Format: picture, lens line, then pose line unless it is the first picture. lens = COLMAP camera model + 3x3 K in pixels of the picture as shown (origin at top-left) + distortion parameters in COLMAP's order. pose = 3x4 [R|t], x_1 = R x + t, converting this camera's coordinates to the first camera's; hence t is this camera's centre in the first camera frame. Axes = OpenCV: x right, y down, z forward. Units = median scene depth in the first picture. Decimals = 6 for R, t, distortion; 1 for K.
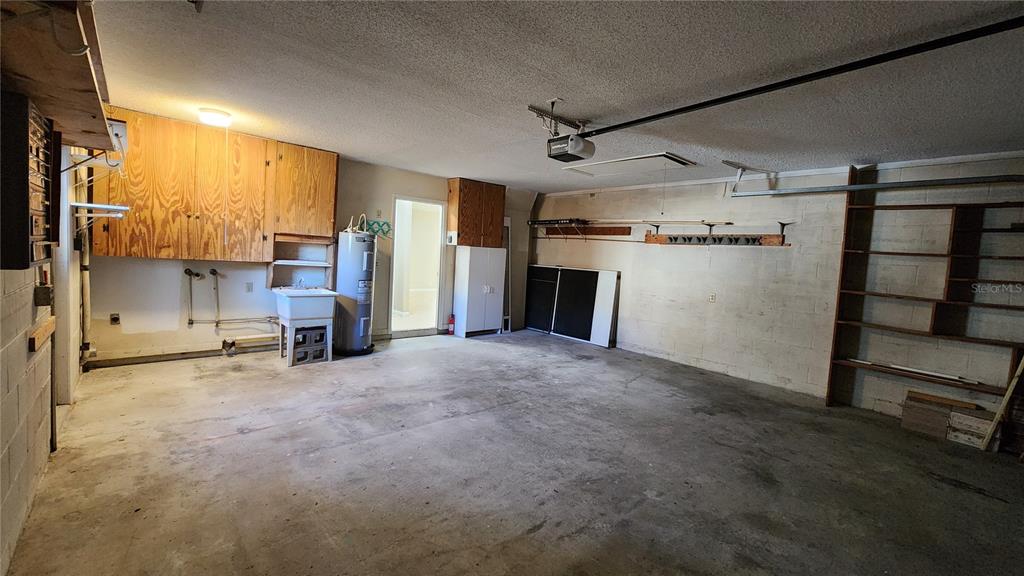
lens RADIAL K [[414.6, 0, 512.4], [0, 414.6, 283.8], [0, 0, 1]] dist [0.003150, -0.001351]
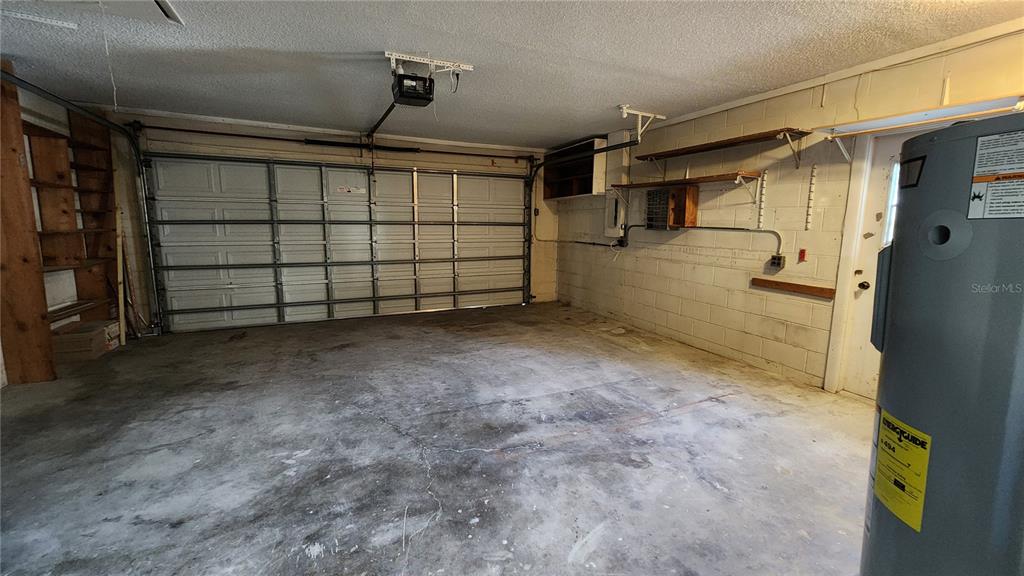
lens RADIAL K [[414.6, 0, 513.5], [0, 414.6, 281.3], [0, 0, 1]] dist [0.003150, -0.001351]
pose [[-0.953674, -0.112793, 0.278899, -0.346790], [-0.048612, 0.972649, 0.227138, -0.138002], [-0.296890, 0.203058, -0.933072, 1.769649]]
